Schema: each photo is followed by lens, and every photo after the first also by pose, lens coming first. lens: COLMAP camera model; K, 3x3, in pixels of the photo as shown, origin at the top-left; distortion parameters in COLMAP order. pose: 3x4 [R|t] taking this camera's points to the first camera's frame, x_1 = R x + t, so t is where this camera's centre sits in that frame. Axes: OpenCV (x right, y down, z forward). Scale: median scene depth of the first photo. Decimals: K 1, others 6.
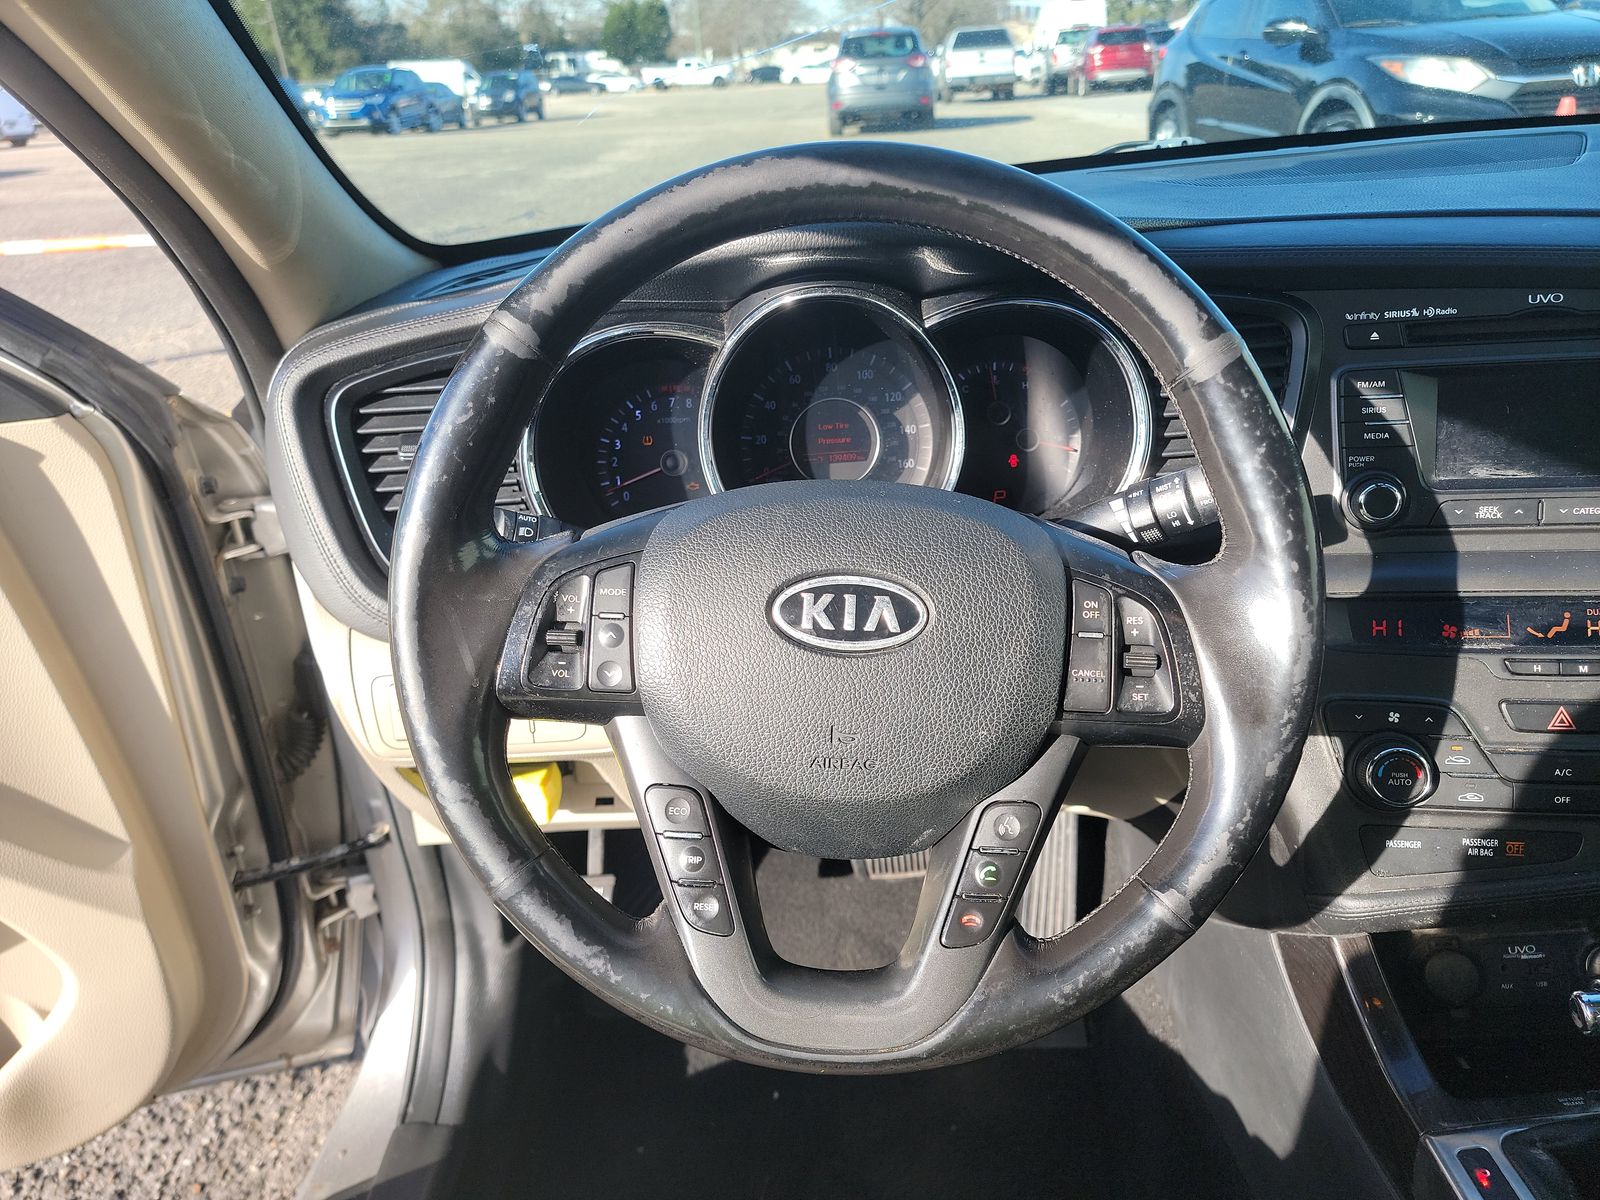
lens RADIAL K [[1109.7, 0, 801.4], [0, 1109.7, 583.4], [0, 0, 1]] dist [0.041674, -0.037544]
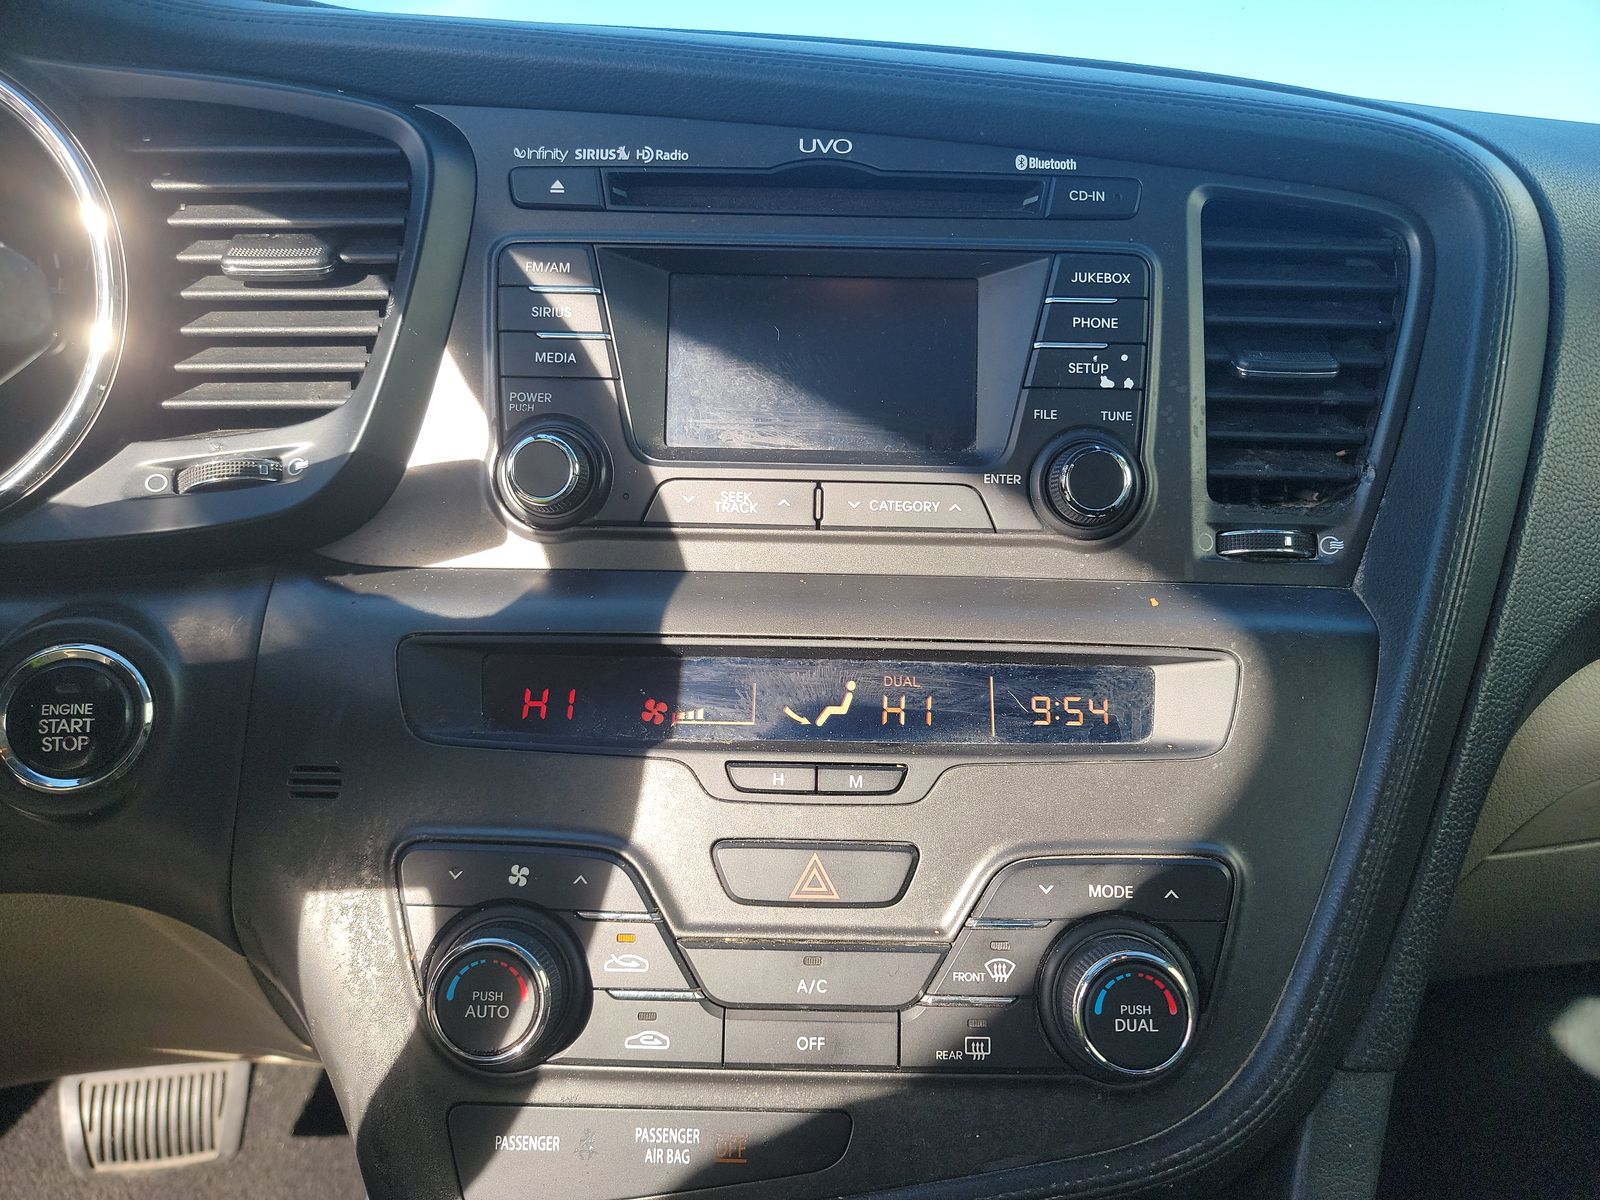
lens RADIAL K [[1109.7, 0, 803.6], [0, 1109.7, 608.9], [0, 0, 1]] dist [0.041674, -0.037544]
pose [[0.976826, 0.058788, 0.205804, 0.530799], [-0.026188, 0.987143, -0.157680, 0.075247], [-0.212427, 0.148636, 0.965806, 0.461060]]
